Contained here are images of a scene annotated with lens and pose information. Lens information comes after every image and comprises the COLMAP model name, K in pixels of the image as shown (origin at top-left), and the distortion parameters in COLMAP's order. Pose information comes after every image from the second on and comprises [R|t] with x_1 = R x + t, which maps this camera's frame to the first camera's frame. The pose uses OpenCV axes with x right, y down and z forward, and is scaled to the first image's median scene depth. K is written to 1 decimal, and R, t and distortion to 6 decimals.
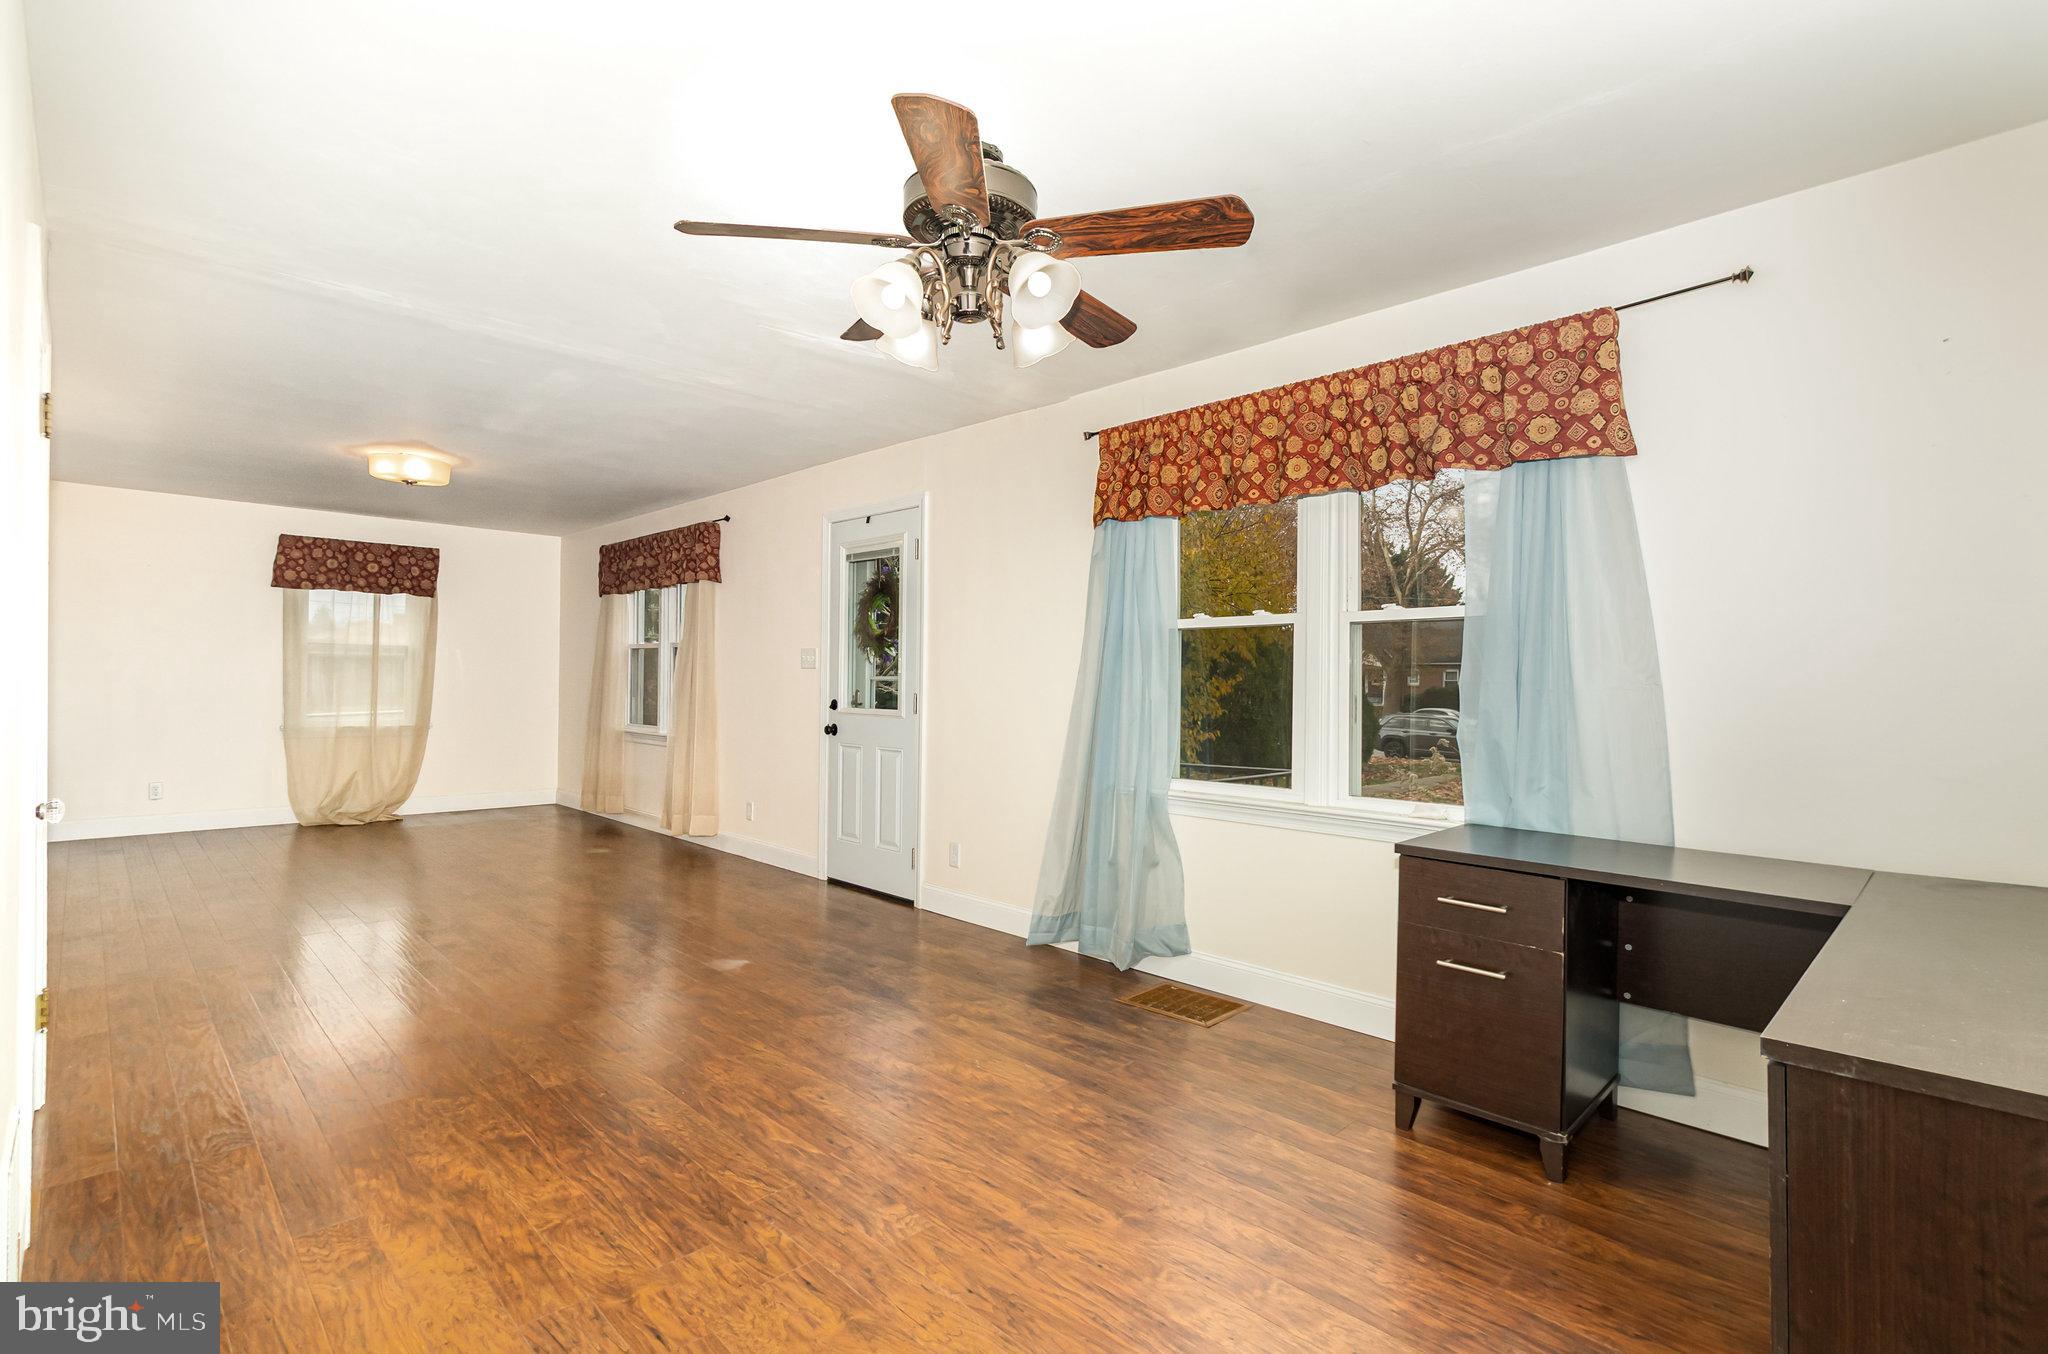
lens RADIAL K [[953.9, 0, 1023.5], [0, 953.9, 684.2], [0, 0, 1]] dist [-0.001258, -0.000453]
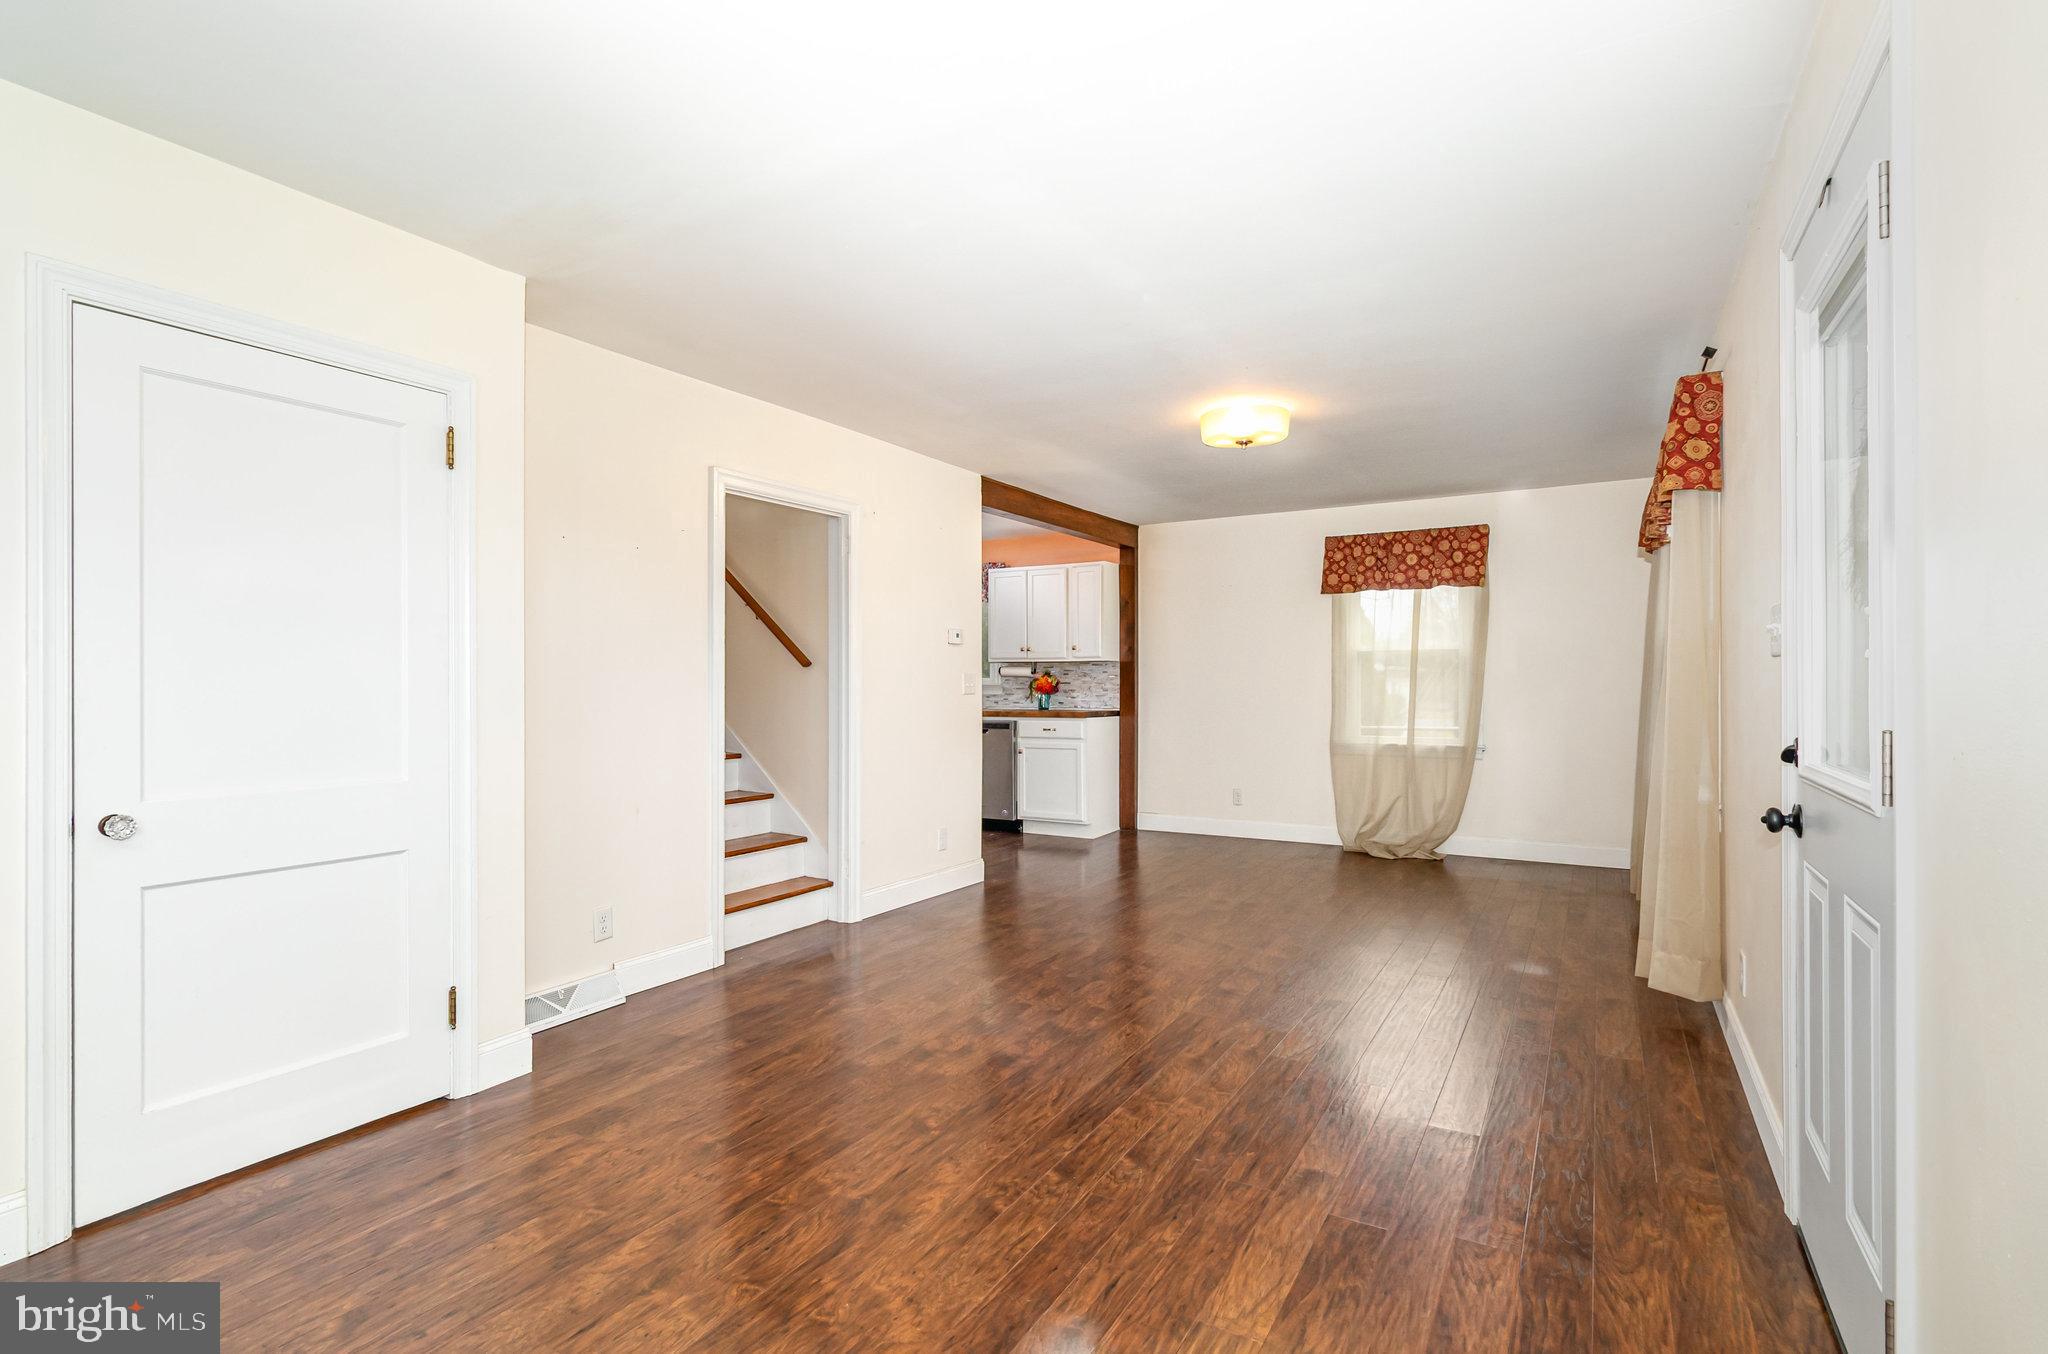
lens RADIAL K [[953.9, 0, 1034.8], [0, 953.9, 681.4], [0, 0, 1]] dist [-0.001258, -0.000453]
pose [[0.253353, -0.016618, -0.967231, 0.064222], [0.005805, 0.999861, -0.015658, -0.002109], [0.967357, -0.001647, 0.253414, 0.531578]]
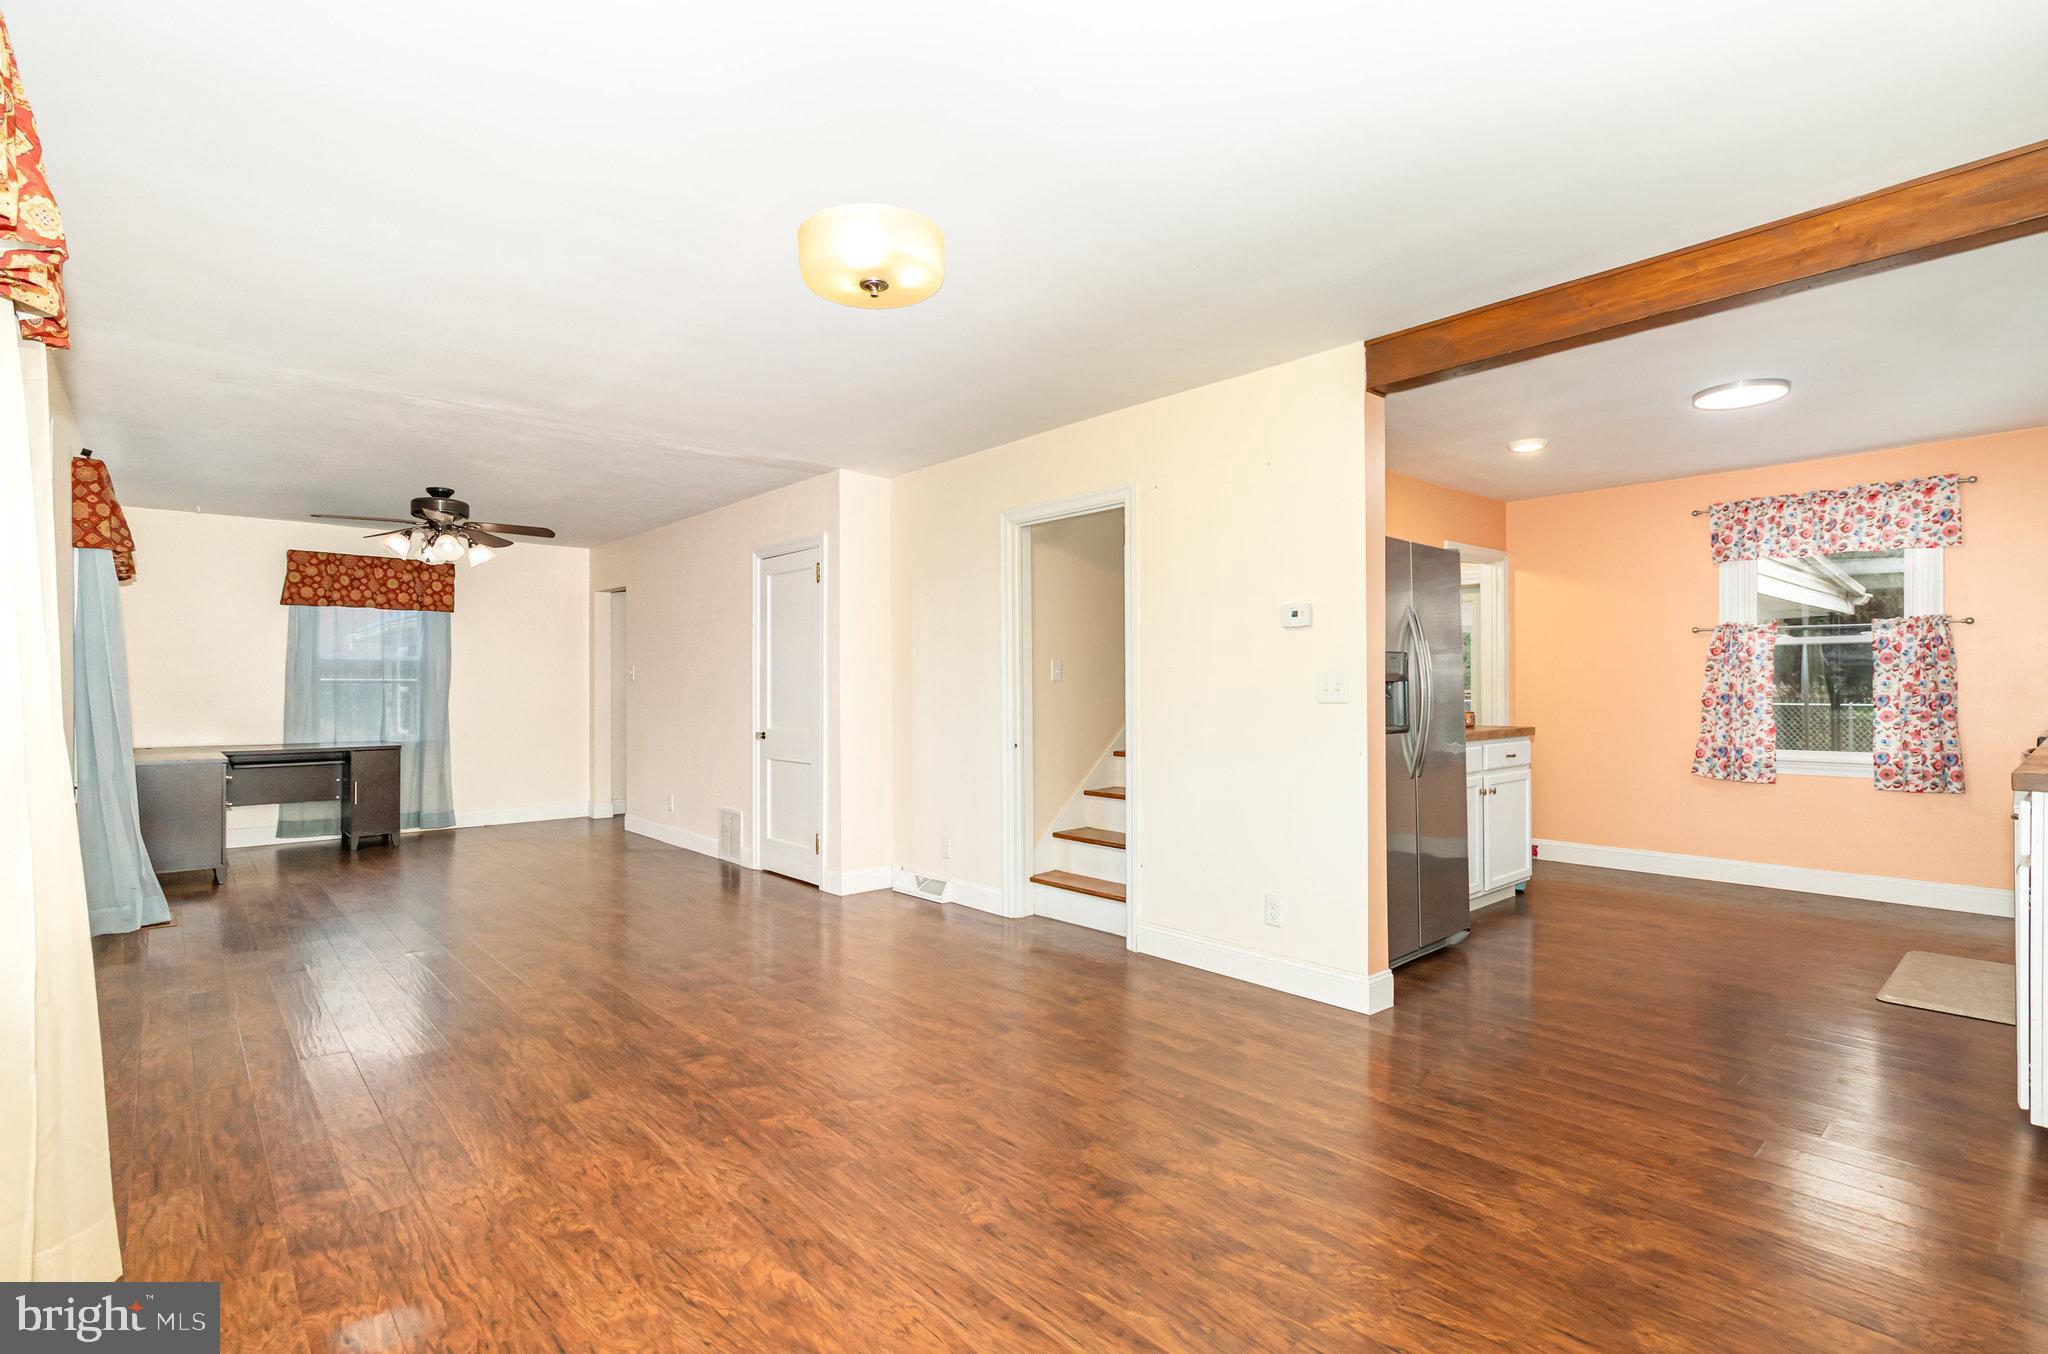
lens RADIAL K [[953.9, 0, 1017.4], [0, 953.9, 686.7], [0, 0, 1]] dist [-0.001258, -0.000453]
pose [[-0.998636, -0.013227, 0.050503, -0.634416], [-0.013180, 0.999912, 0.001260, -0.012535], [-0.050515, 0.000592, -0.998723, 1.248518]]
